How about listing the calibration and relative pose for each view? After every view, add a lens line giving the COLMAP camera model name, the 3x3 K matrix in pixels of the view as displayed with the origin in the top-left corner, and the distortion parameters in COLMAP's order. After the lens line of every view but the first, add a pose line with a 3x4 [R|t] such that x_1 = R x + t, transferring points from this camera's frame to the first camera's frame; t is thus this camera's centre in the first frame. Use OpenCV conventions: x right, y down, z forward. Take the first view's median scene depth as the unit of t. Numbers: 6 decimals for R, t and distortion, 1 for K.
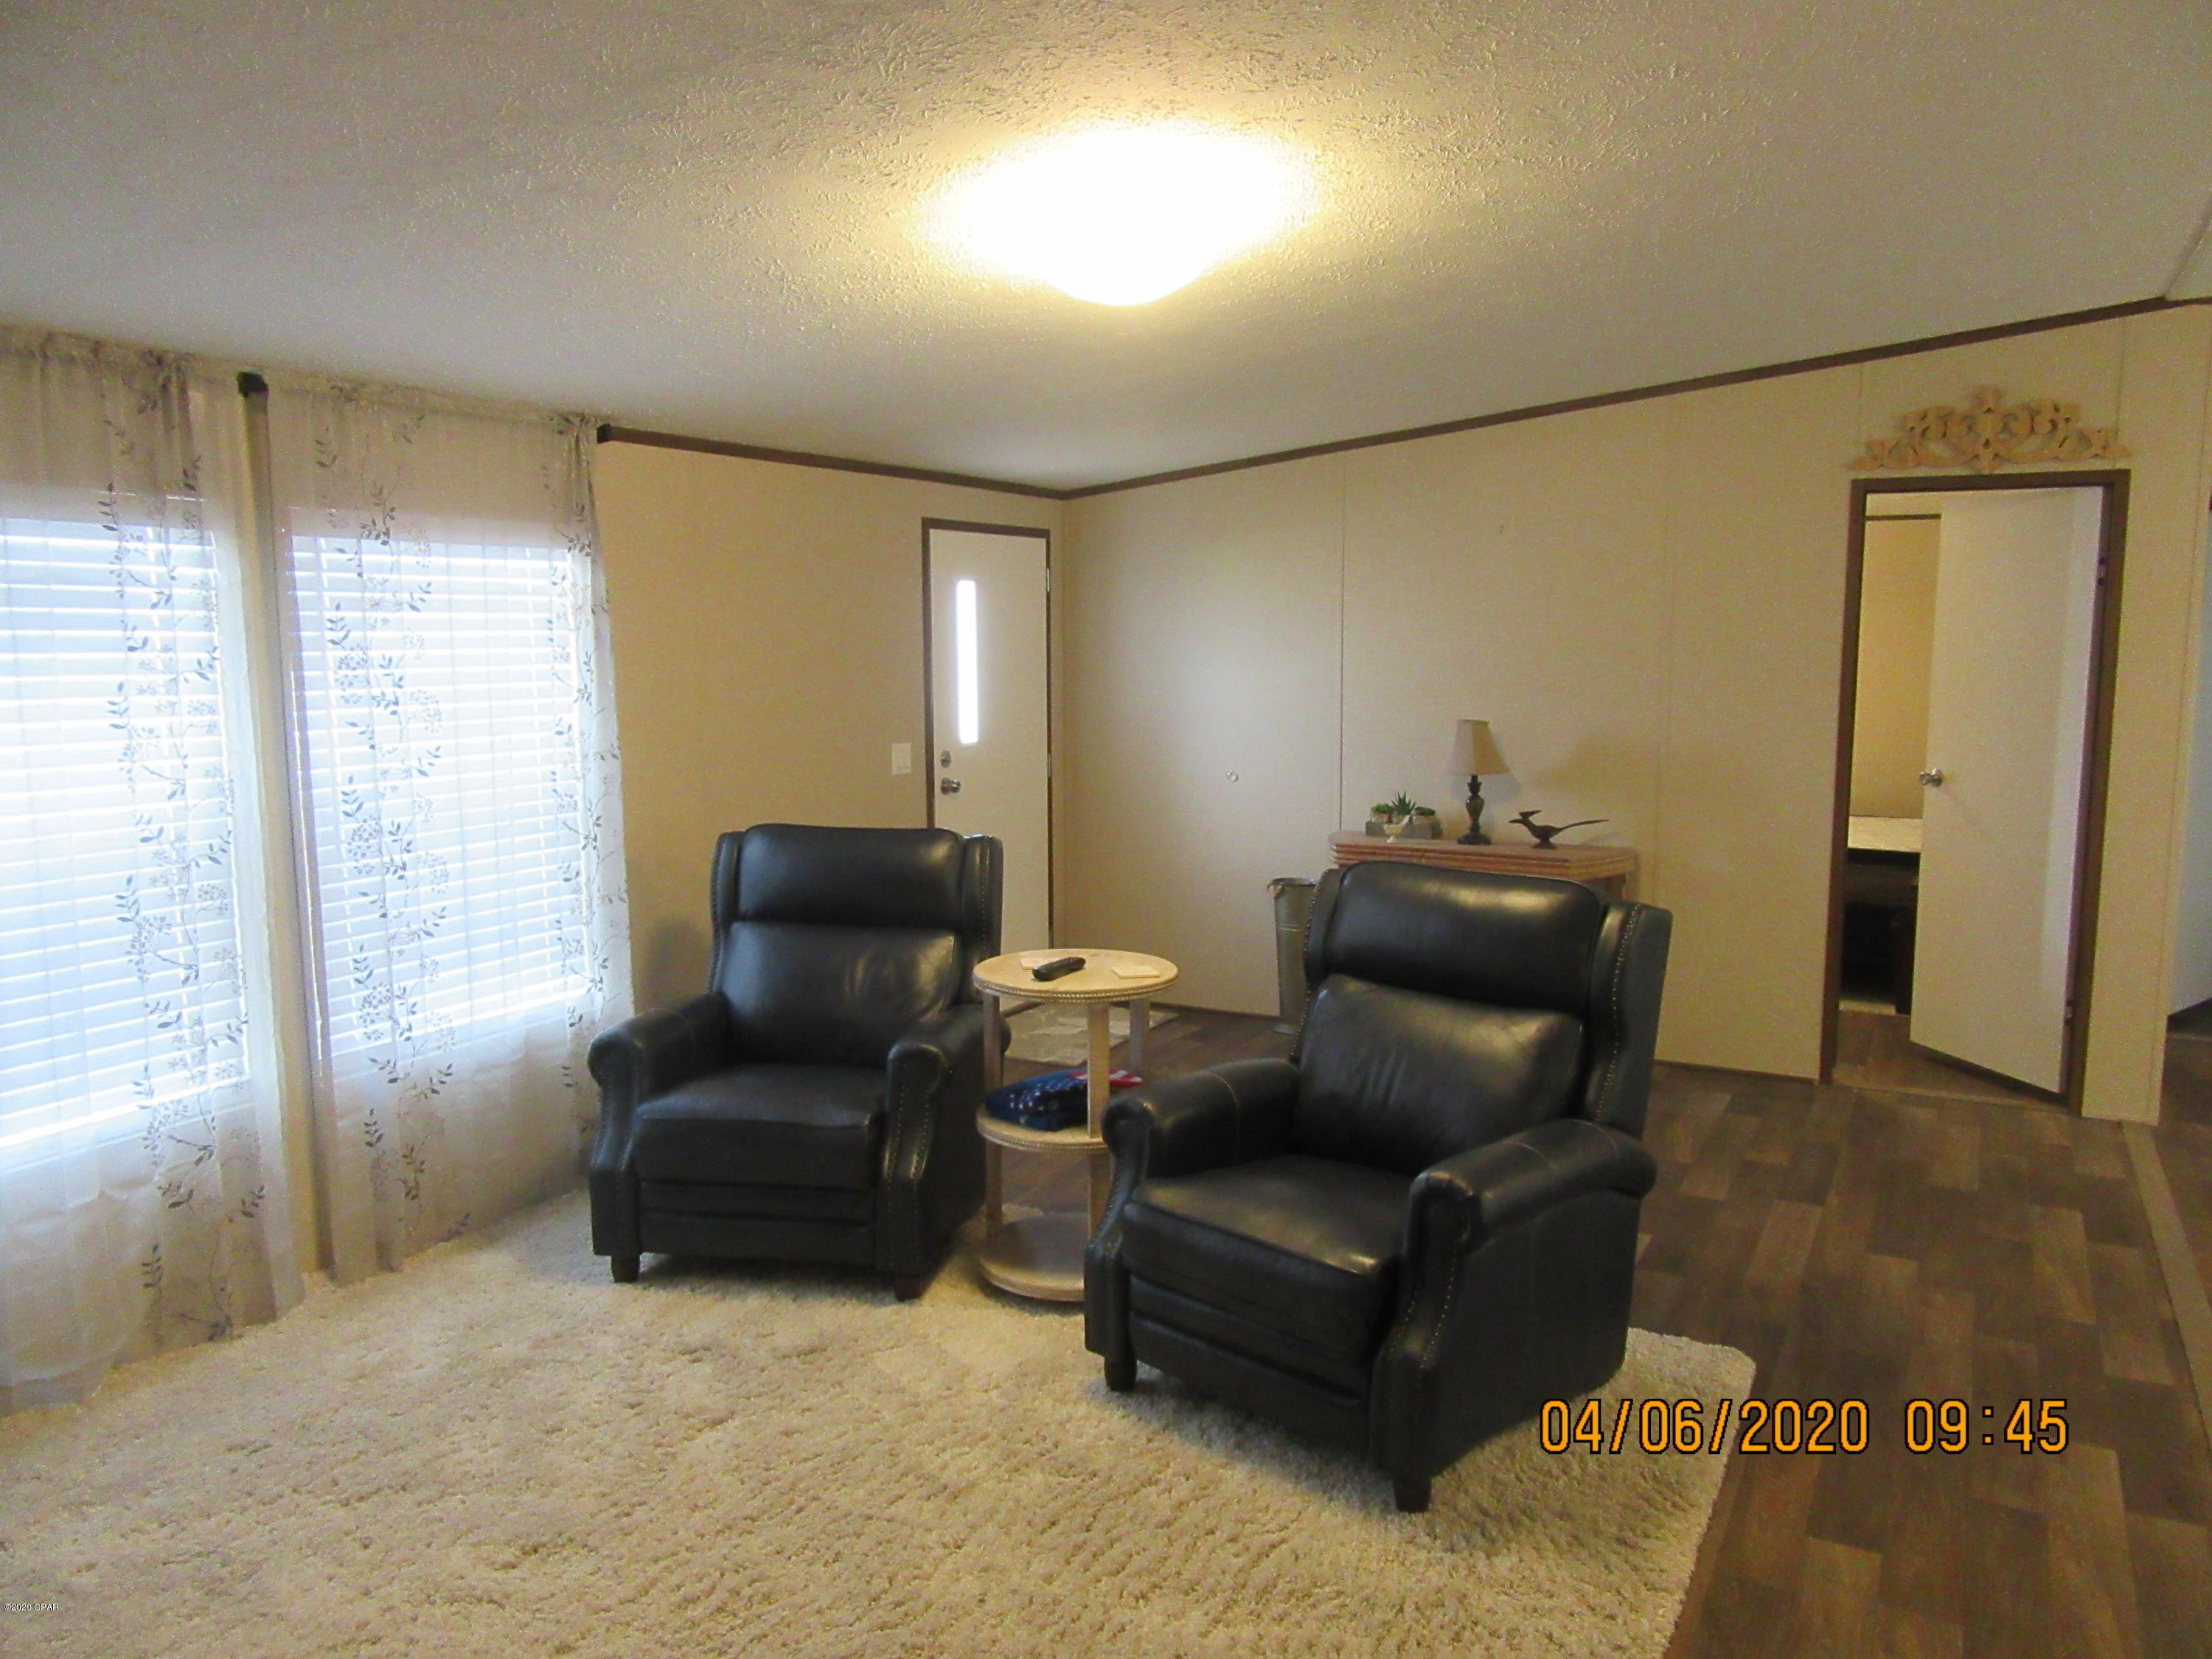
lens RADIAL K [[1649.6, 0, 1103.2], [0, 1649.6, 831.2], [0, 0, 1]] dist [-0.005669, -0.001717]
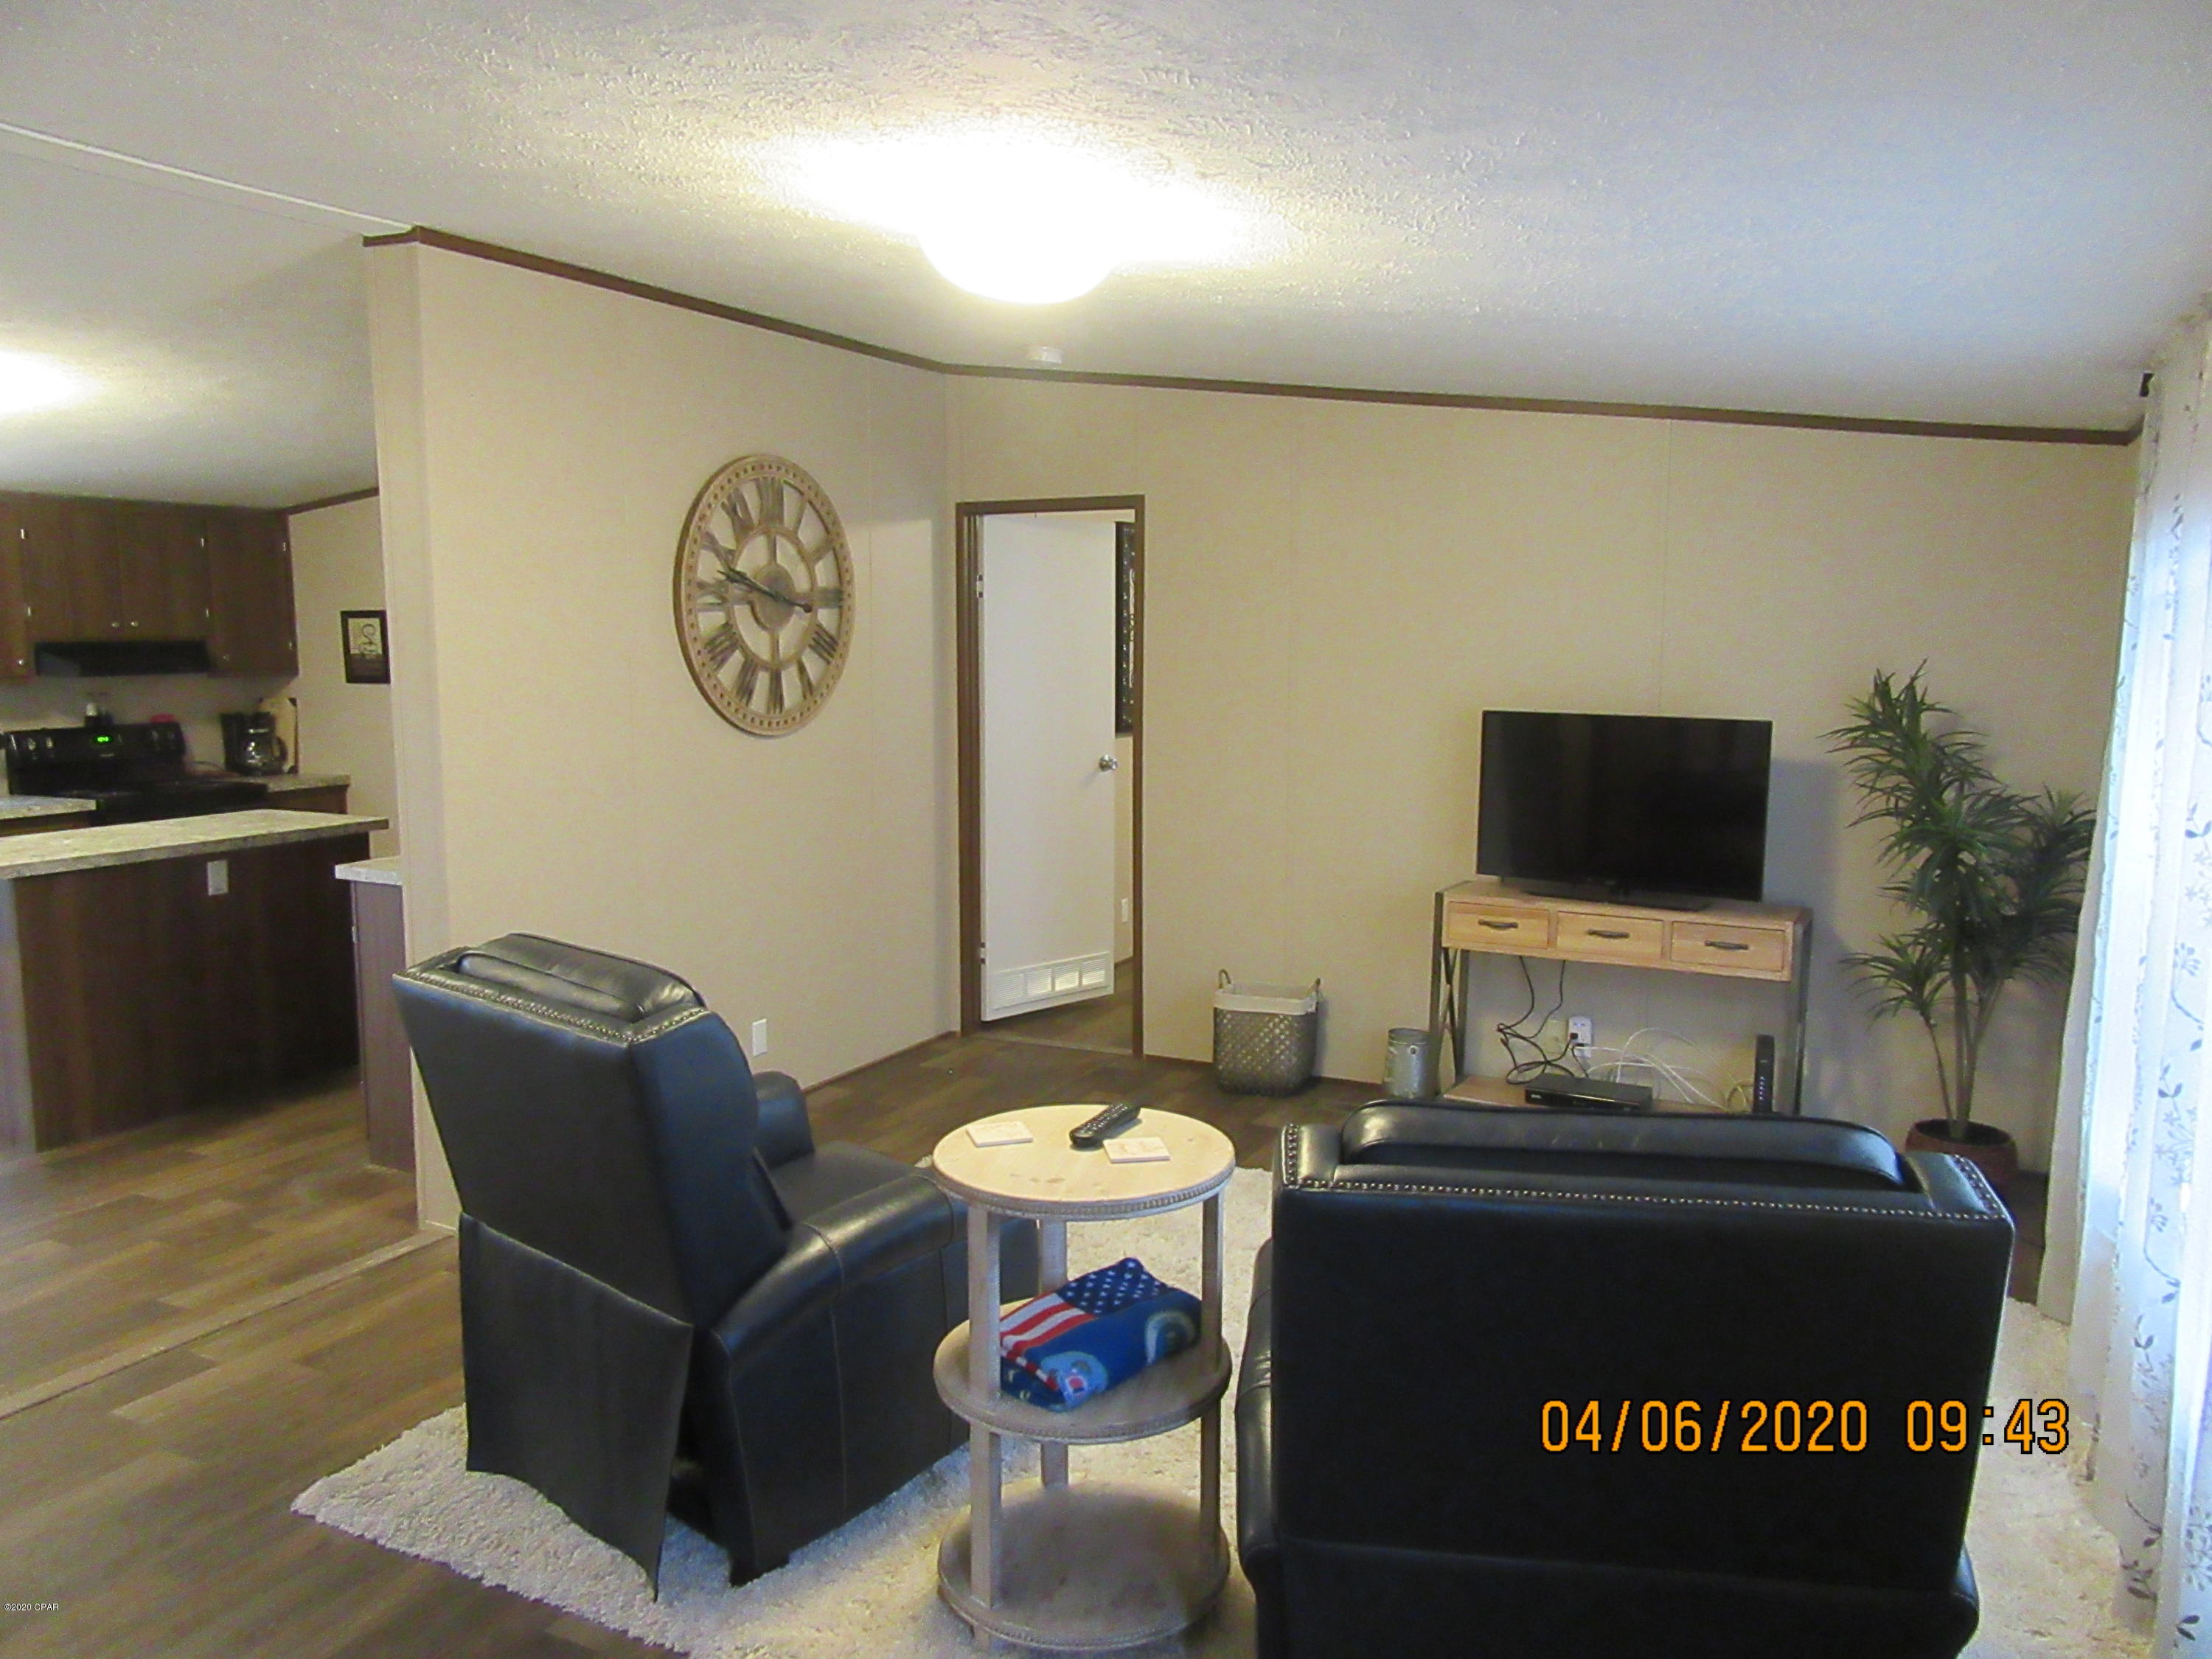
lens RADIAL K [[1652.7, 0, 1106.0], [0, 1652.7, 829.5], [0, 0, 1]] dist [-0.008255, 0.002761]
pose [[-0.999894, 0.002443, -0.014354, -0.012389], [-0.001194, 0.968748, 0.248043, -0.207520], [0.014512, 0.248034, -0.968643, 1.579288]]
